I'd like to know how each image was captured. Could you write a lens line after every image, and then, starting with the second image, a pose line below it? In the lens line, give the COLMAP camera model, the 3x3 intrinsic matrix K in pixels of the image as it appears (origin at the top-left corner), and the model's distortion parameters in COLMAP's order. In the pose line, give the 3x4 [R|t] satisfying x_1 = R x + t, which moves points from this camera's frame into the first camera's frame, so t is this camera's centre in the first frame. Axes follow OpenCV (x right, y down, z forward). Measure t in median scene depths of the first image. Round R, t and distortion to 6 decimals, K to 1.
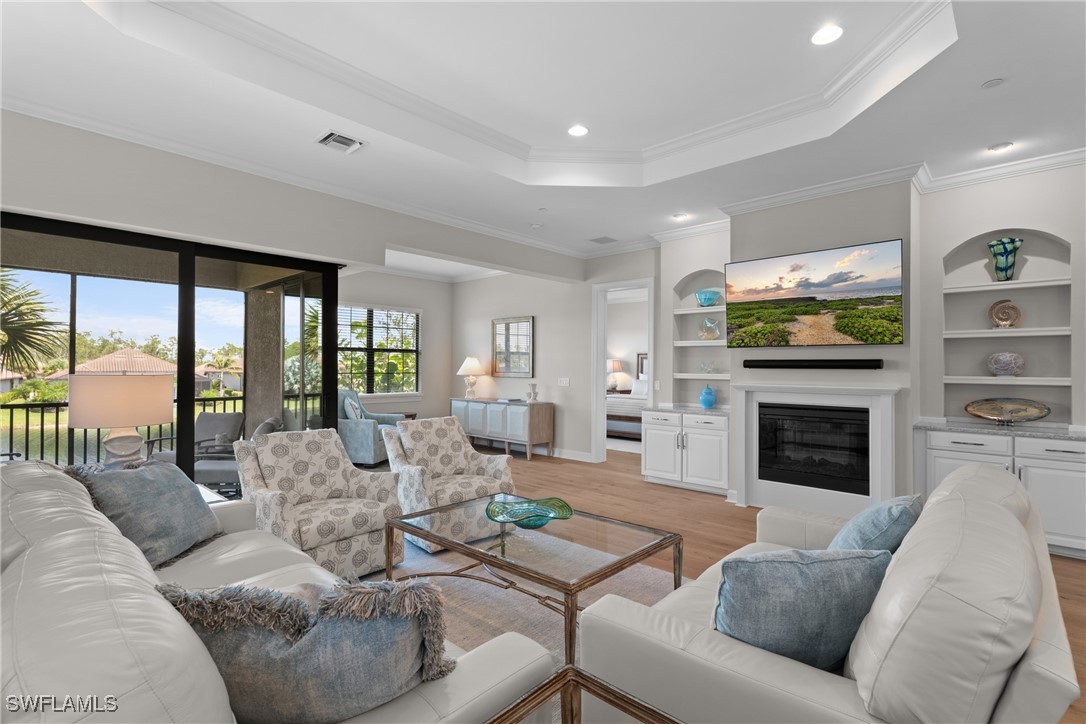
lens RADIAL K [[512.6, 0, 546.0], [0, 512.6, 364.6], [0, 0, 1]] dist [0.018459, -0.000183]
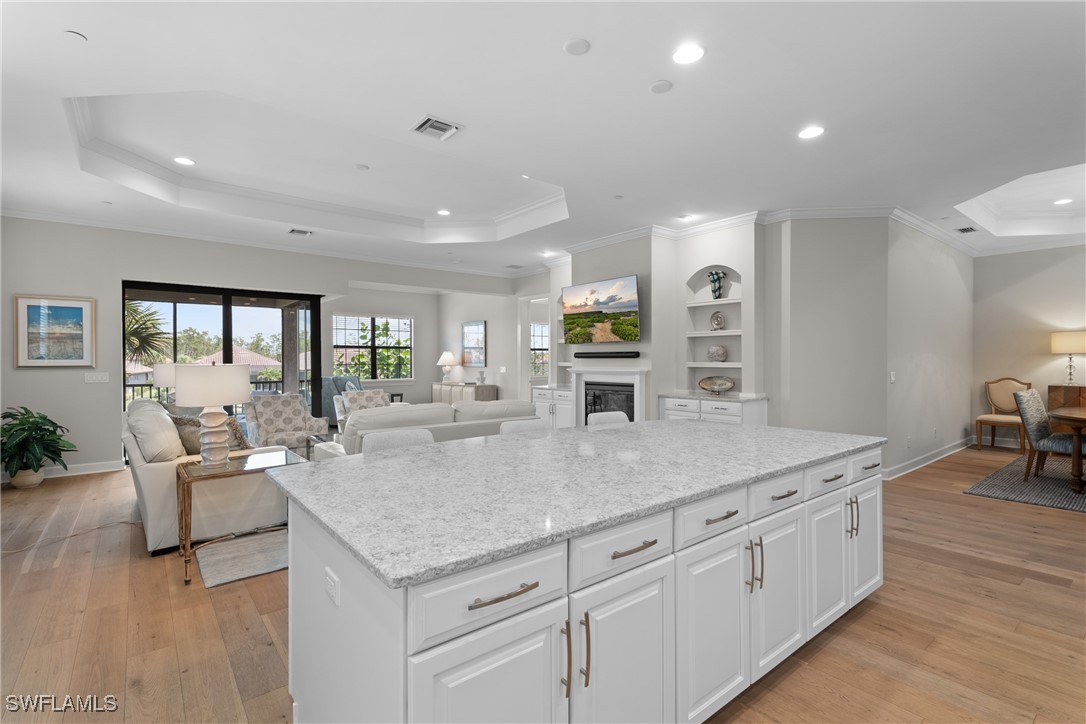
lens RADIAL K [[518.2, 0, 543.0], [0, 518.2, 362.0], [0, 0, 1]] dist [0.034376, 0.000006]
pose [[0.988153, -0.007322, -0.153299, 0.561905], [0.008759, 0.999924, 0.008696, 0.004776], [0.153223, -0.009935, 0.988142, -0.525884]]
